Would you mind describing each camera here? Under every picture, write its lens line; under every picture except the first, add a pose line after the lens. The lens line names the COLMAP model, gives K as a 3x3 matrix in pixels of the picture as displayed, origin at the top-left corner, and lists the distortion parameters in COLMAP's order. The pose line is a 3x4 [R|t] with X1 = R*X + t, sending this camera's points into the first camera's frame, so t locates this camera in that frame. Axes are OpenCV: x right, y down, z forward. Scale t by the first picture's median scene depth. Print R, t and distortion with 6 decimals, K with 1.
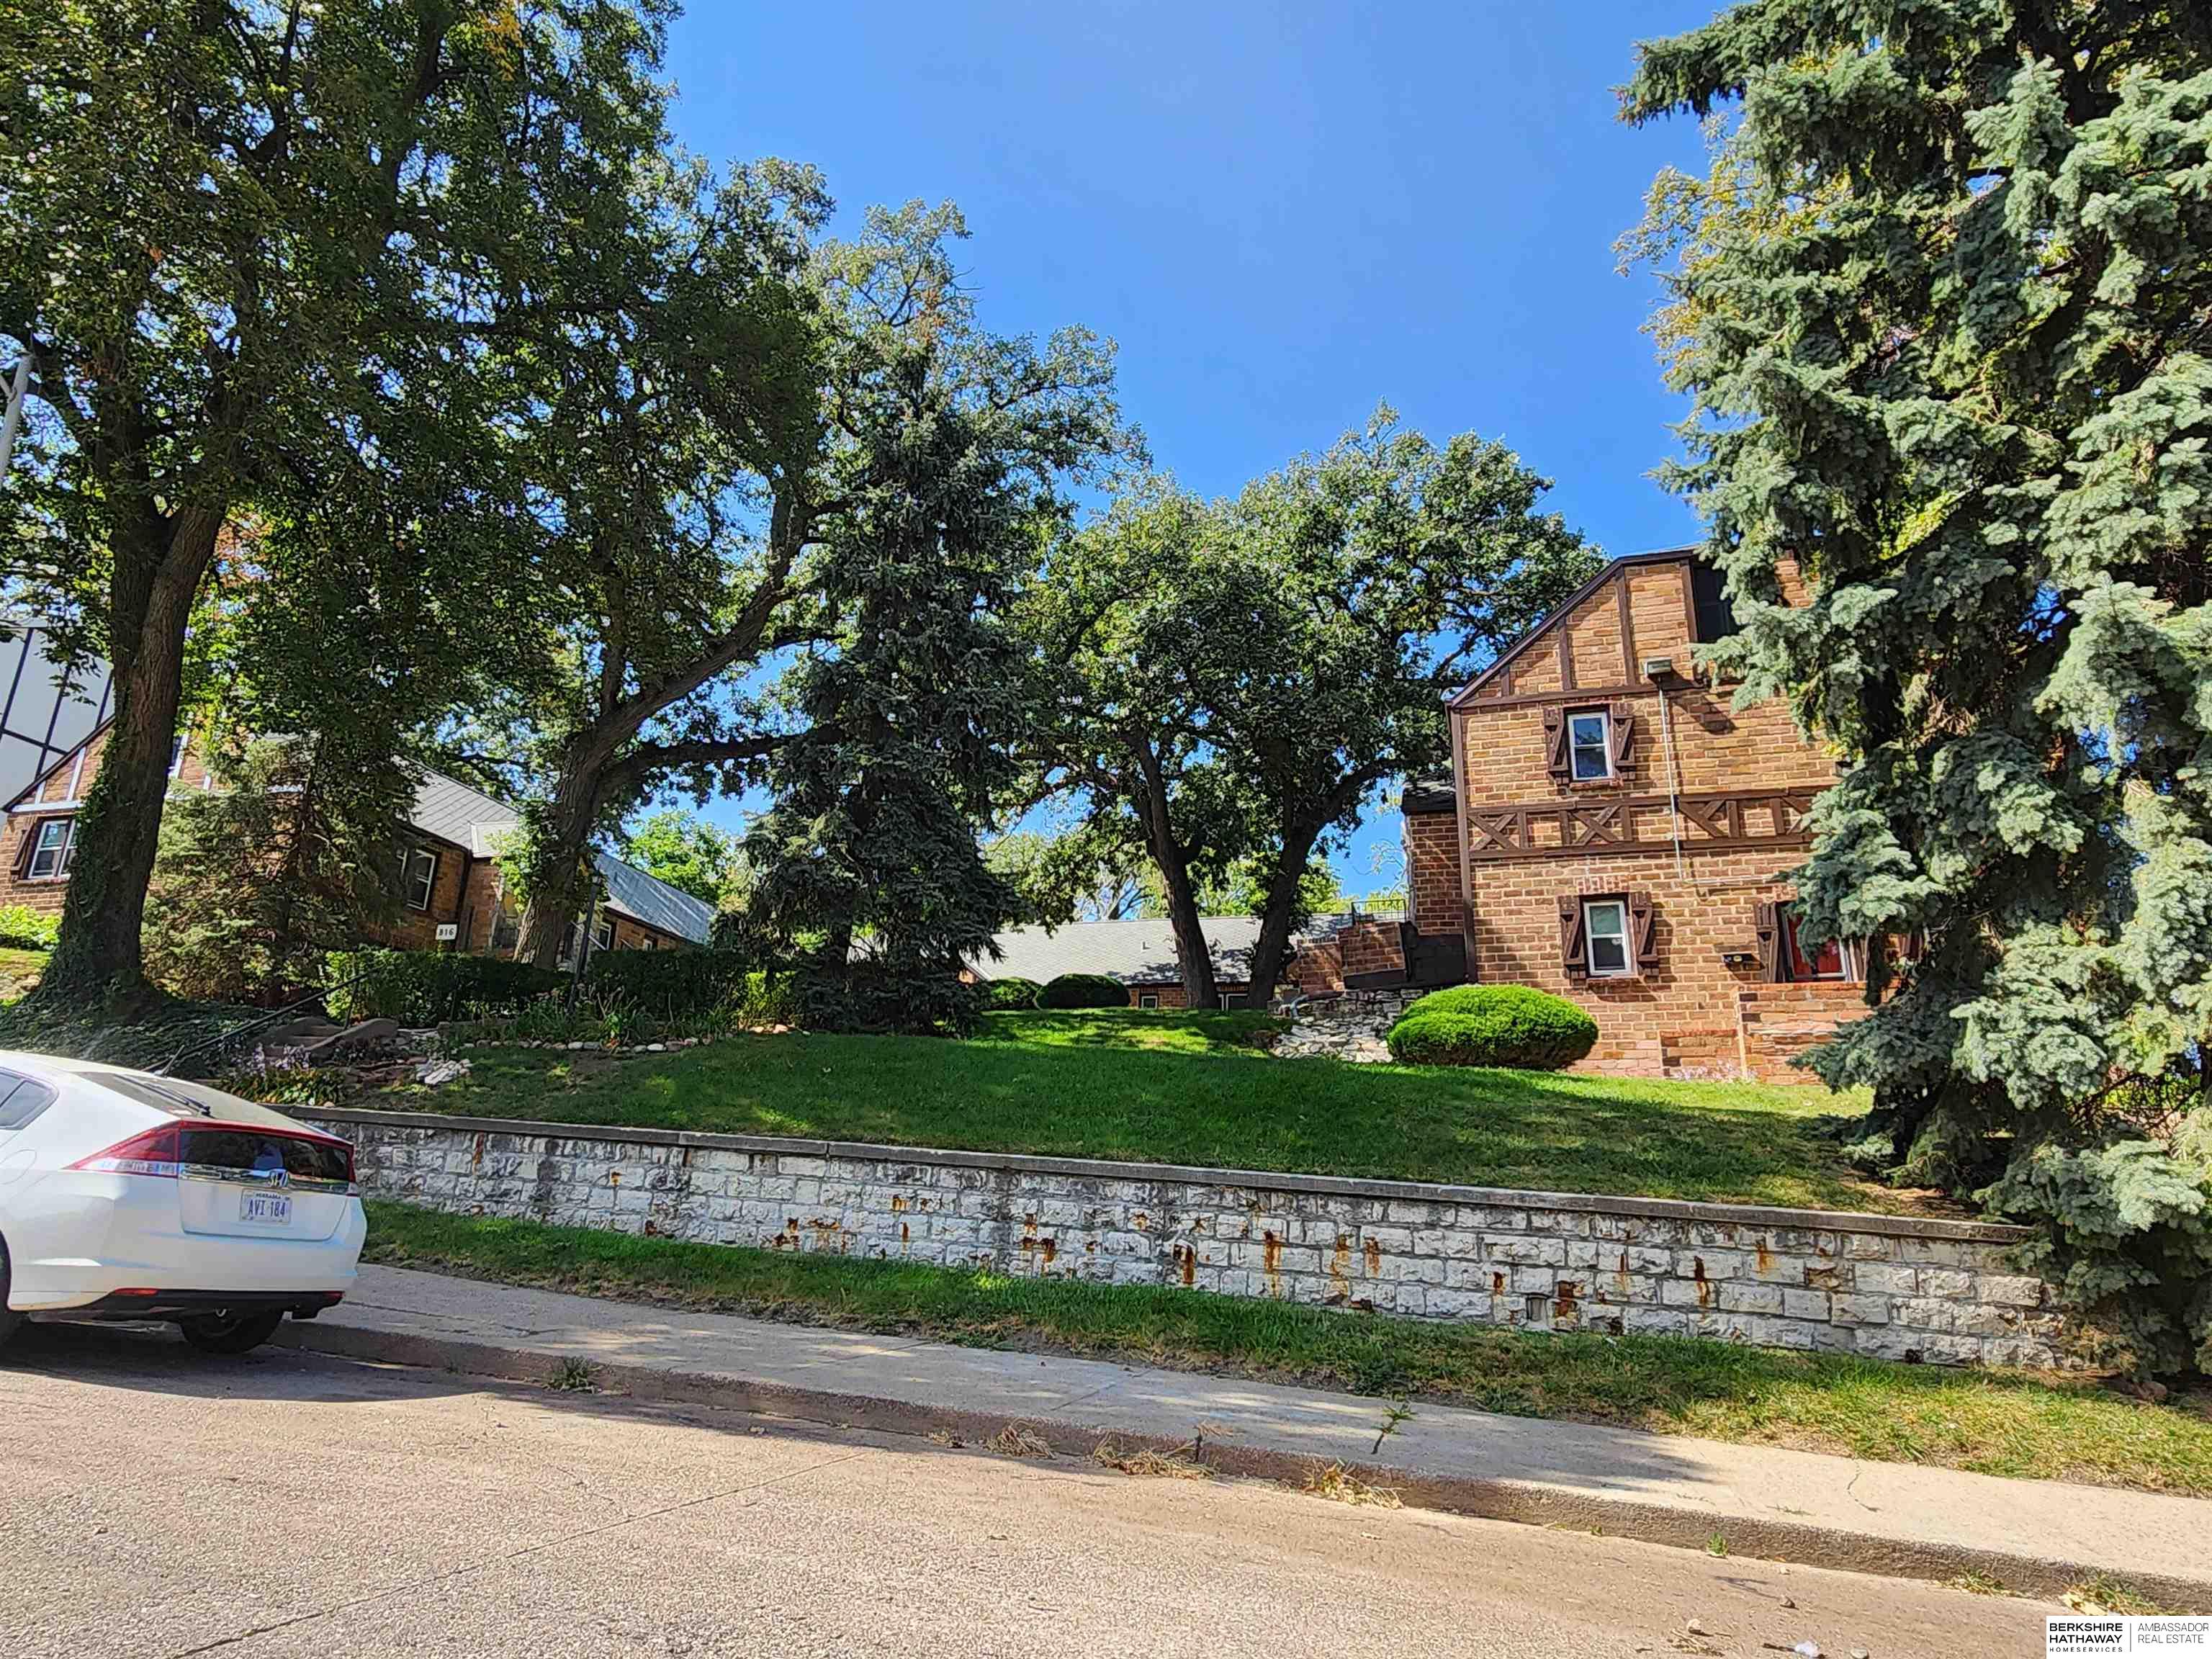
lens RADIAL K [[1292.2, 0, 1112.6], [0, 1292.2, 836.2], [0, 0, 1]] dist [-0.001318, 0.000790]
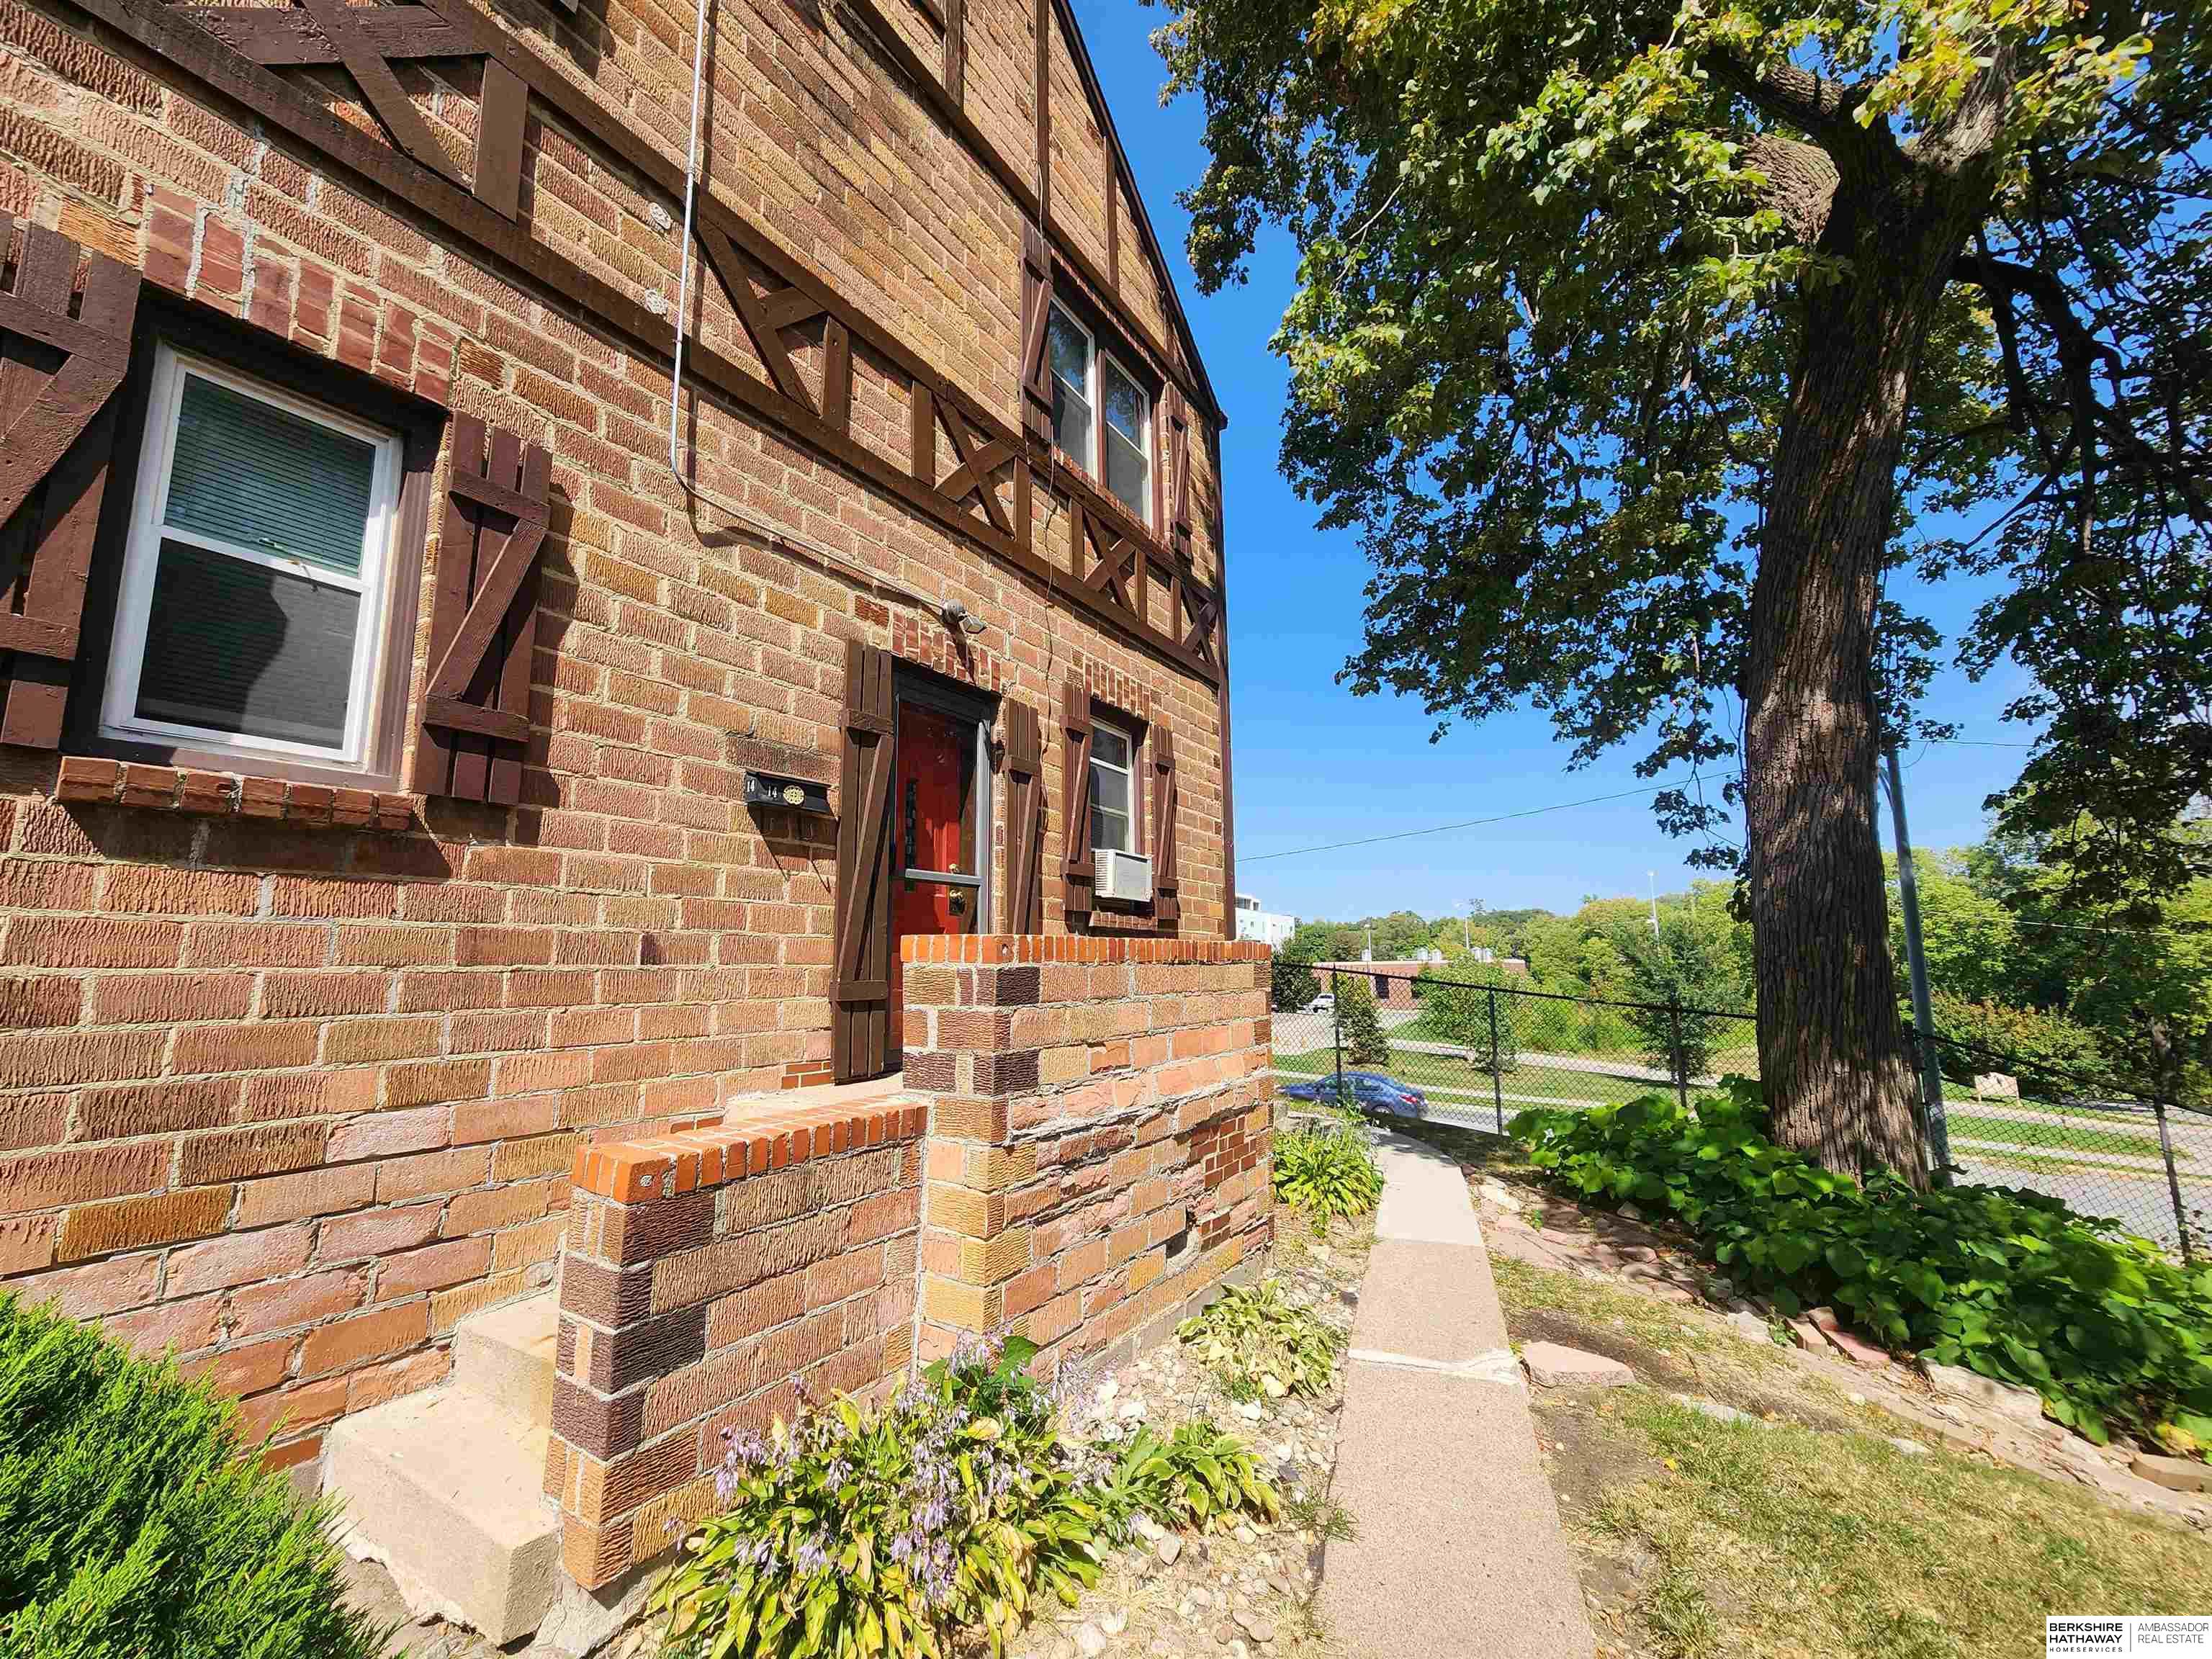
lens RADIAL K [[914.1, 0, 1108.1], [0, 914.1, 821.8], [0, 0, 1]] dist [-0.001421, 0.001091]
pose [[0.280176, 0.127510, 0.951442, 0.289457], [-0.270010, 0.961592, -0.049359, 0.086809], [-0.921193, -0.243070, 0.303844, 0.825022]]
